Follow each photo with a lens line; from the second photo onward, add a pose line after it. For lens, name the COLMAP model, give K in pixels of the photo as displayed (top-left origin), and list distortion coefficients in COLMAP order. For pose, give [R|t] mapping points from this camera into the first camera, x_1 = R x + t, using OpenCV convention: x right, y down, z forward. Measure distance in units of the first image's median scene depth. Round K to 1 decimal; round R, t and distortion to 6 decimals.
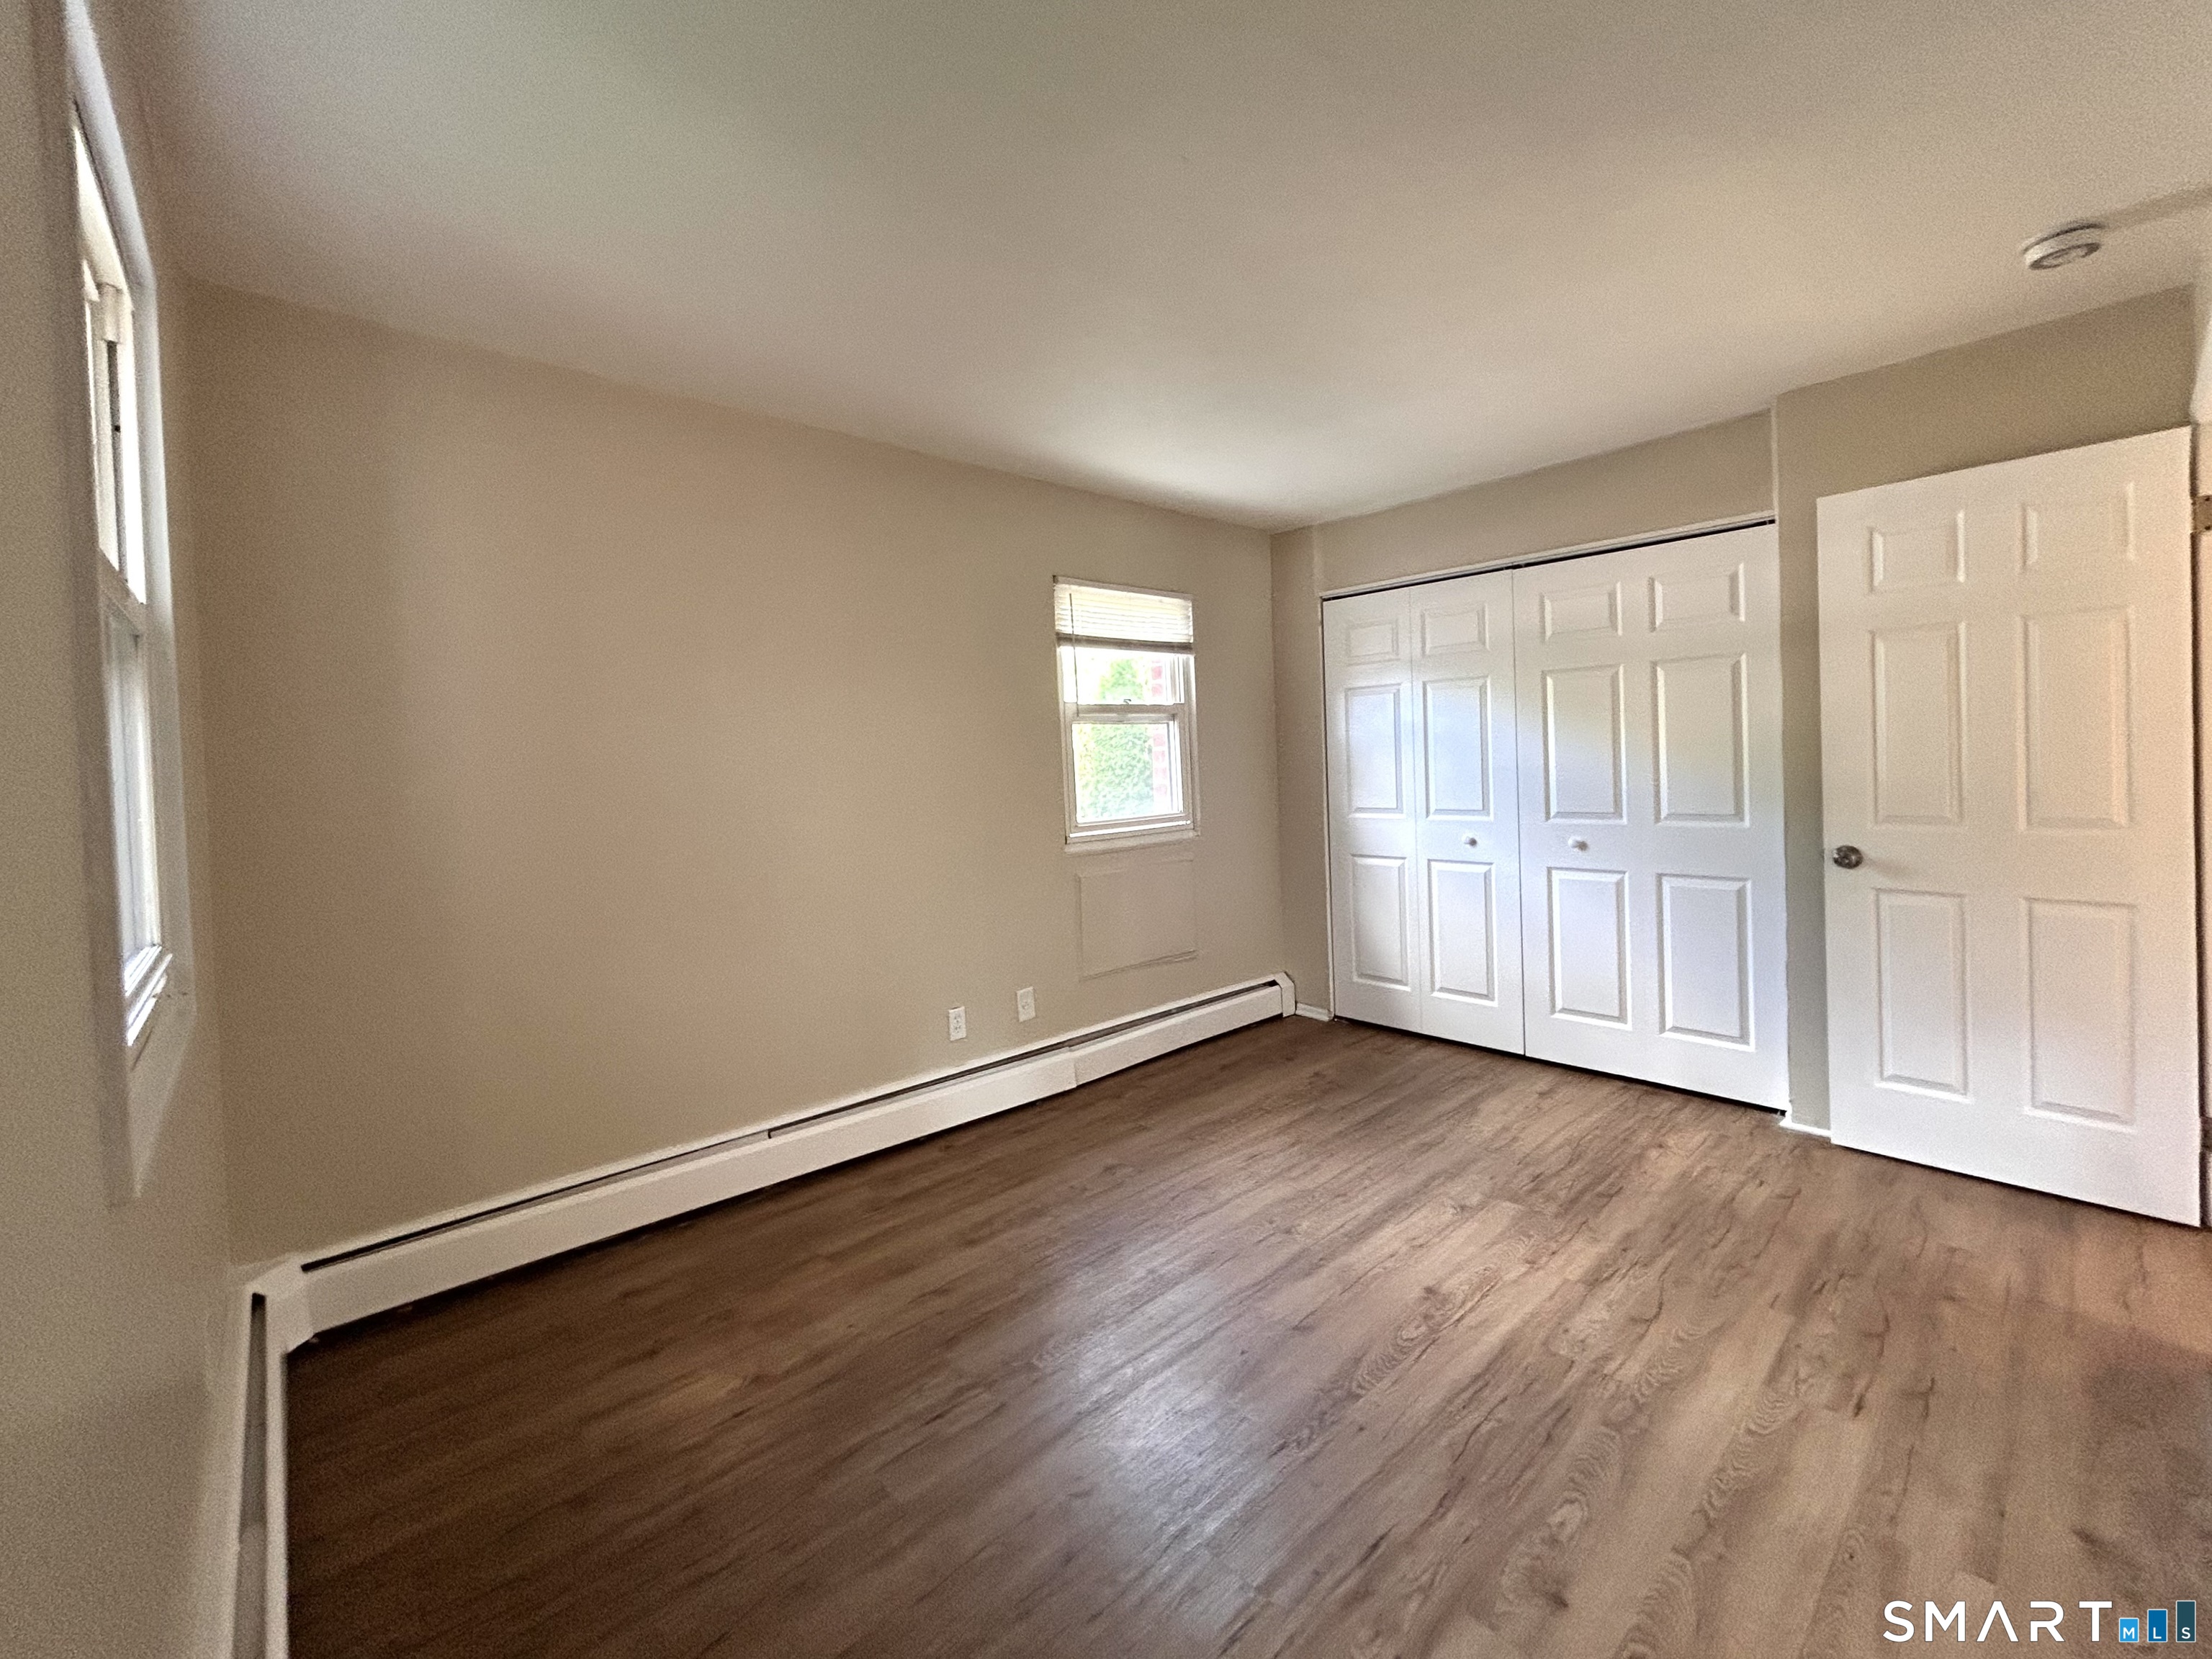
lens RADIAL K [[905.9, 0, 1109.3], [0, 905.9, 800.6], [0, 0, 1]] dist [-0.001732, -0.000234]
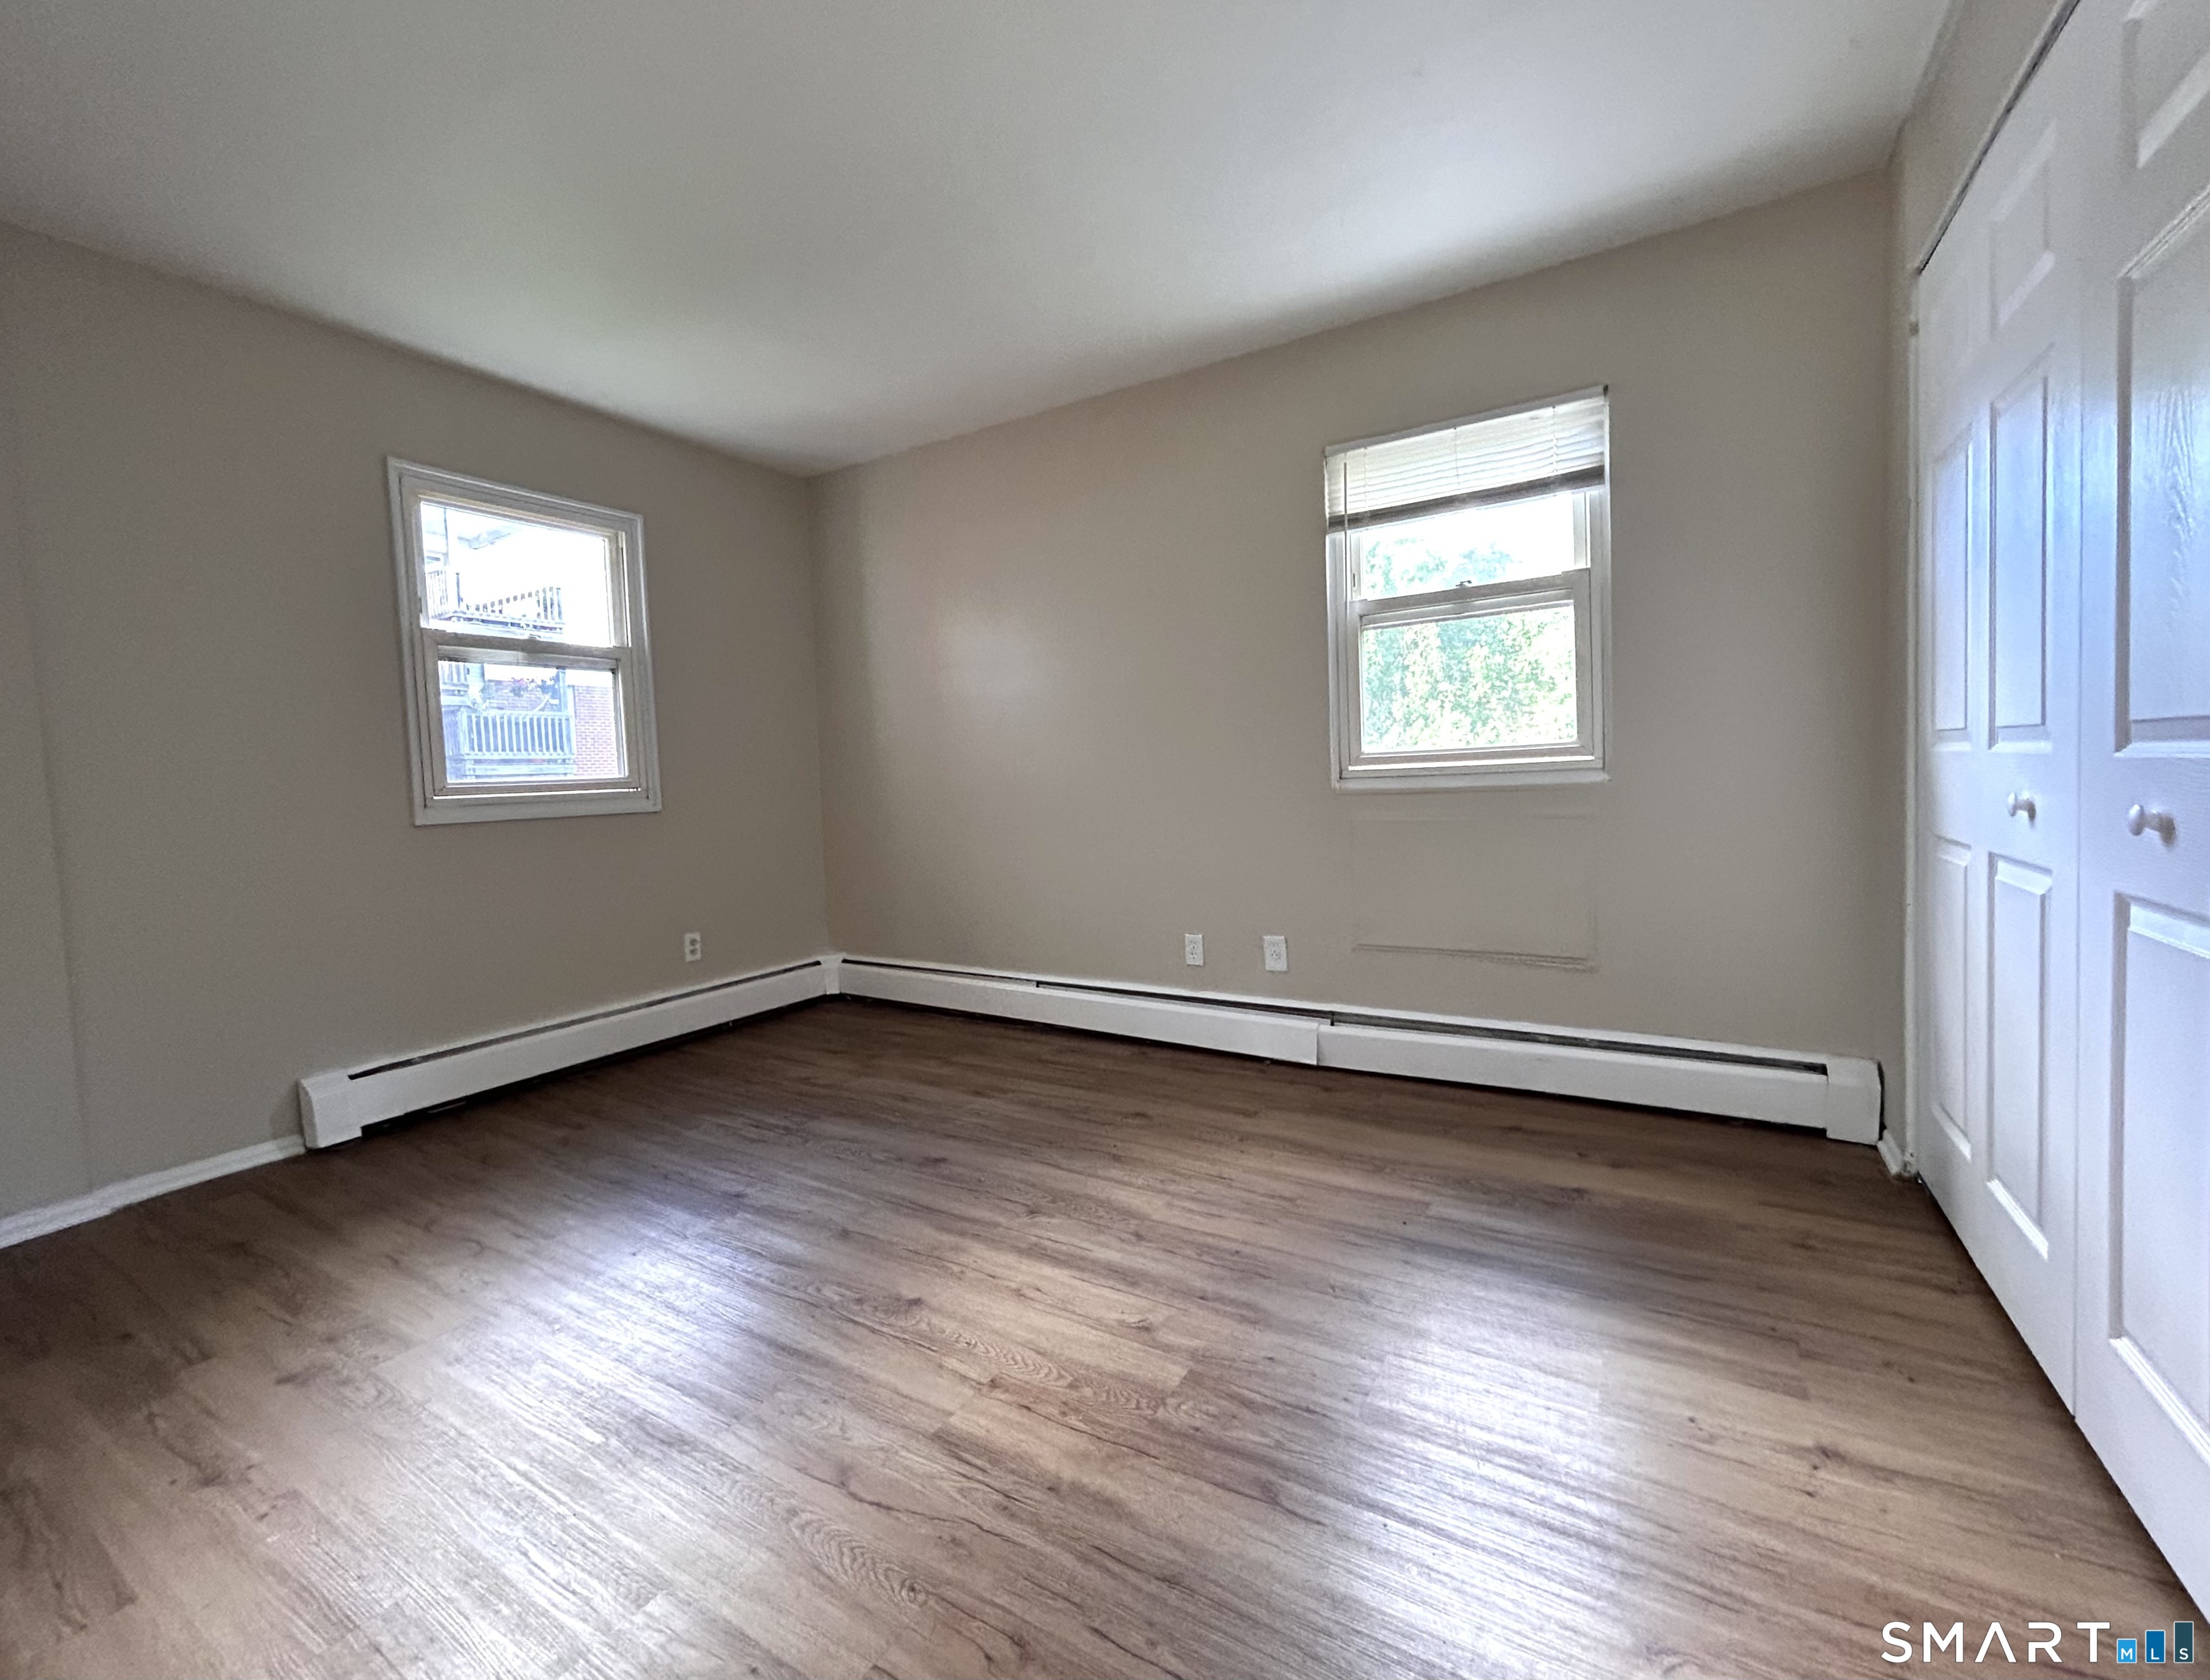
lens RADIAL K [[911.9, 0, 1105.0], [0, 911.9, 840.0], [0, 0, 1]] dist [-0.003386, 0.000044]
pose [[0.292085, 0.094436, -0.951719, 0.877216], [-0.011018, 0.995379, 0.095387, 0.035111], [0.956329, -0.017375, 0.291776, 0.712233]]
